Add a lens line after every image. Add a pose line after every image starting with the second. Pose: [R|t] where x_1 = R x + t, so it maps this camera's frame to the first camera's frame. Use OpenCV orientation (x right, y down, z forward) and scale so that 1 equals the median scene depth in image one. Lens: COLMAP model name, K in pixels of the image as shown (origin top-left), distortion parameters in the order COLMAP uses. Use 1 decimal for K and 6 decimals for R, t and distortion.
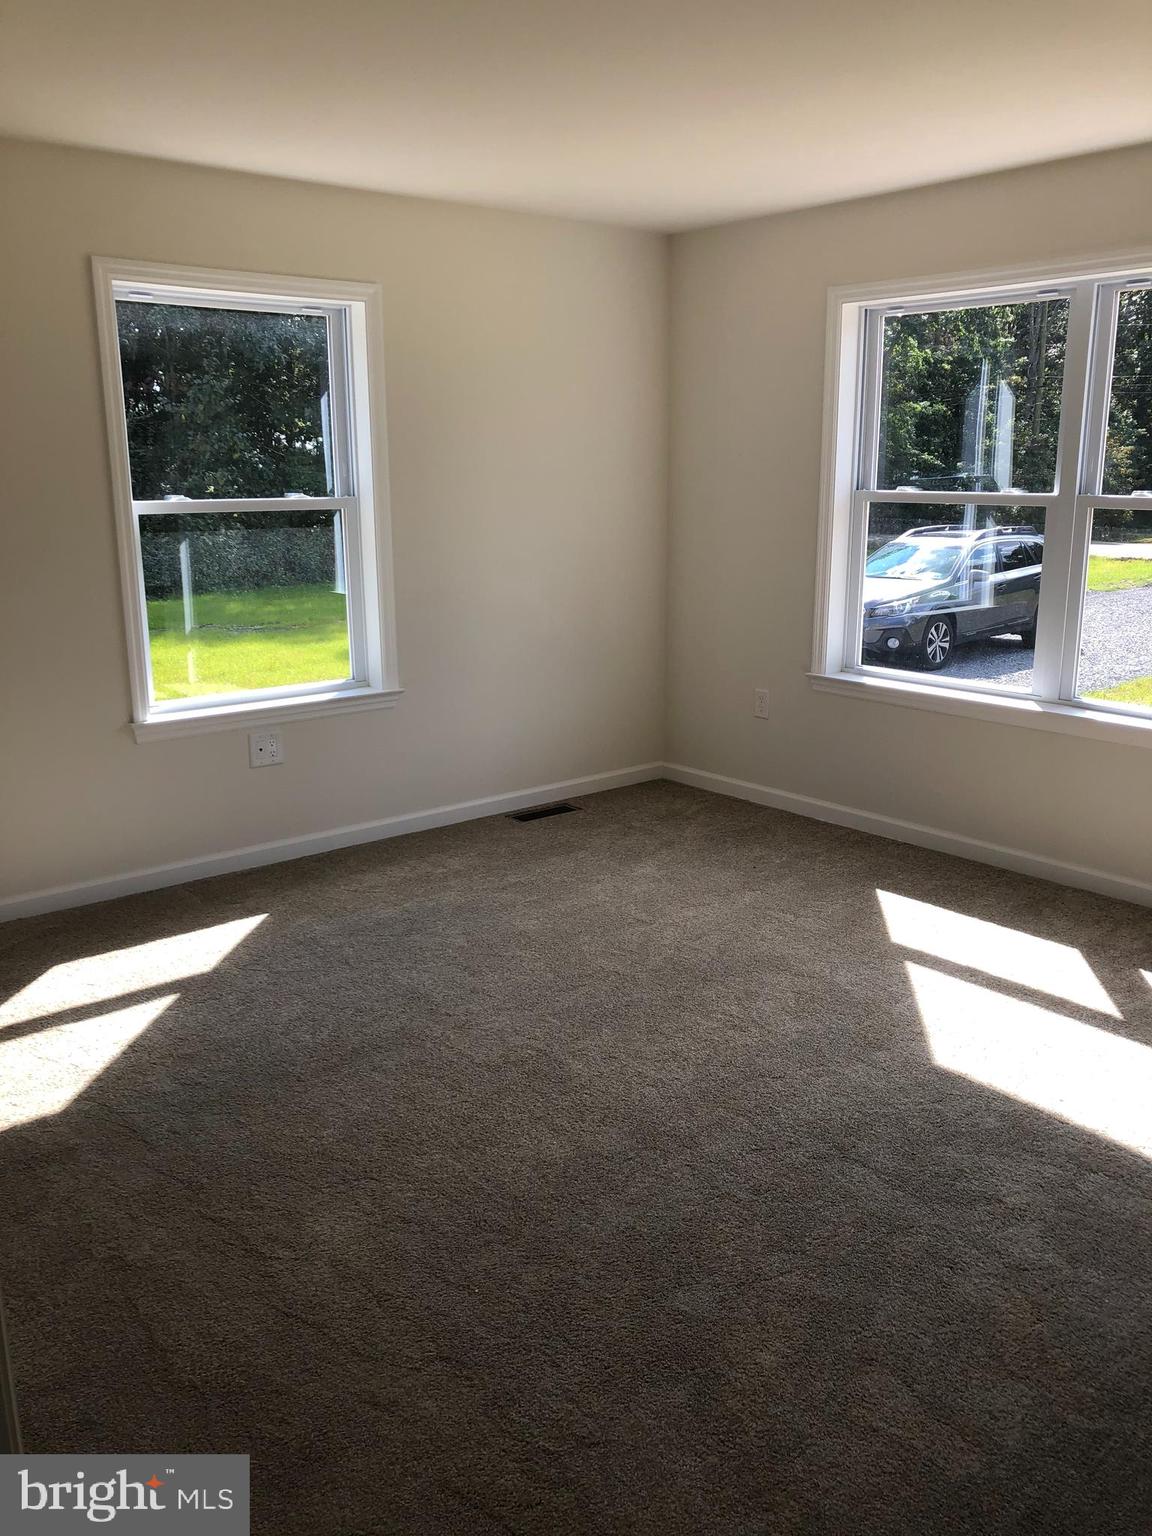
lens RADIAL K [[1339.6, 0, 576.0], [0, 1339.6, 768.0], [0, 0, 1]] dist [0.001939, 0.118334]
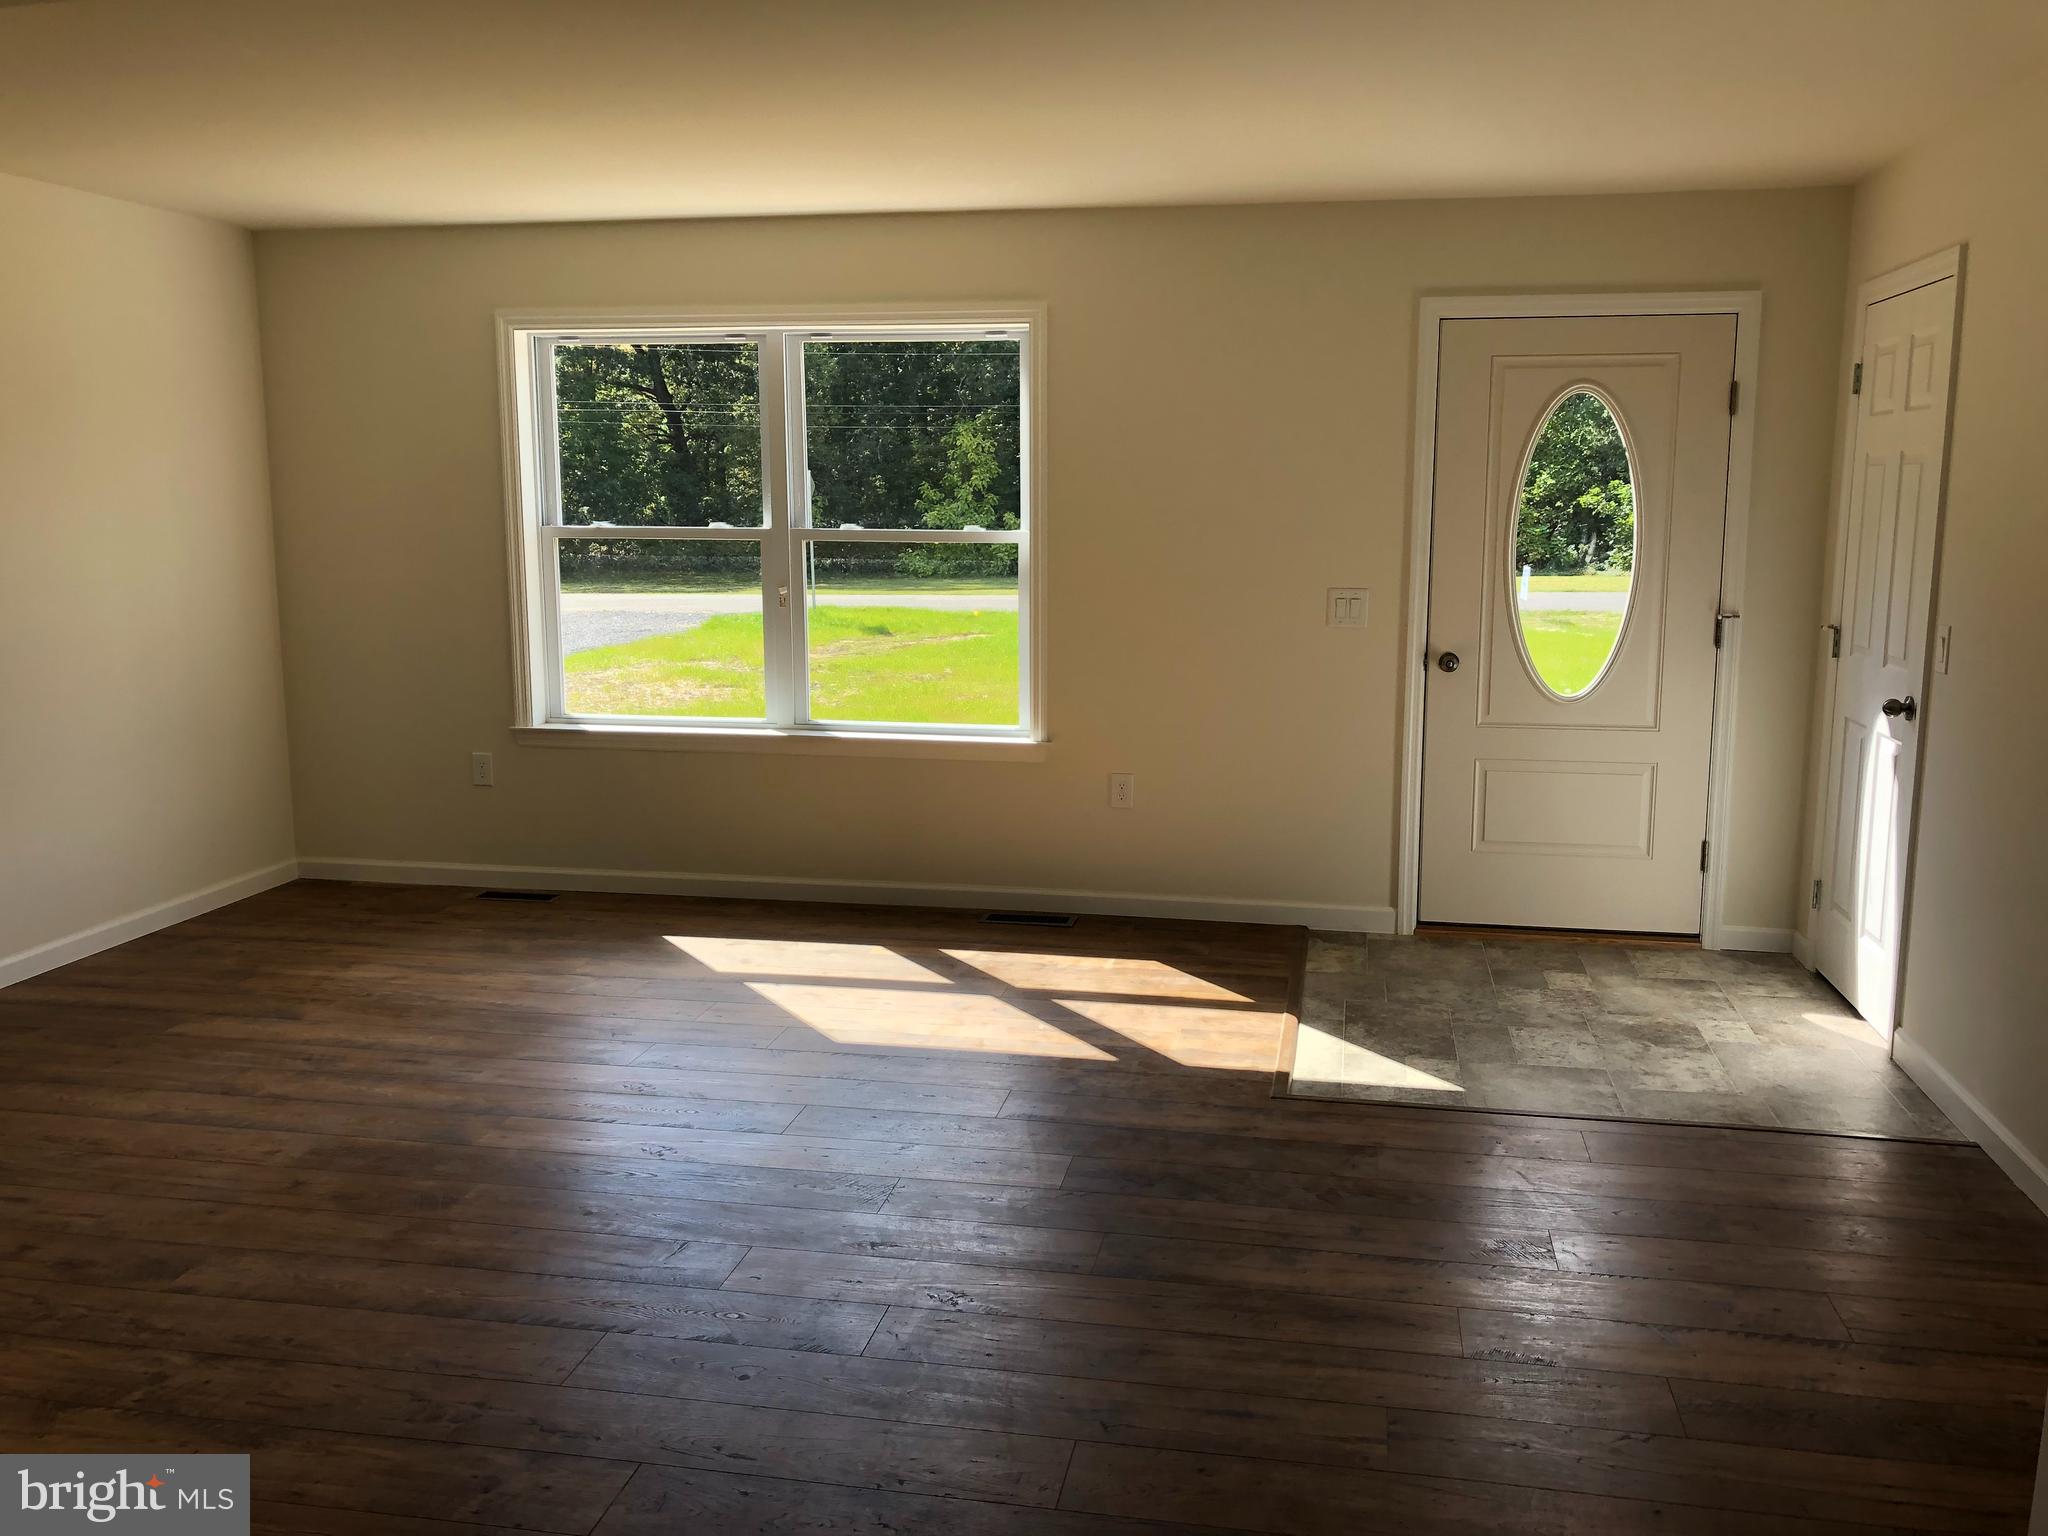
lens RADIAL K [[1730.0, 0, 1024.0], [0, 1730.0, 768.0], [0, 0, 1]] dist [0.068581, -0.141893]
pose [[0.765613, -0.103104, 0.634985, -0.350982], [0.146549, 0.989072, -0.016099, 0.029812], [-0.626386, 0.105382, 0.772357, -0.136016]]
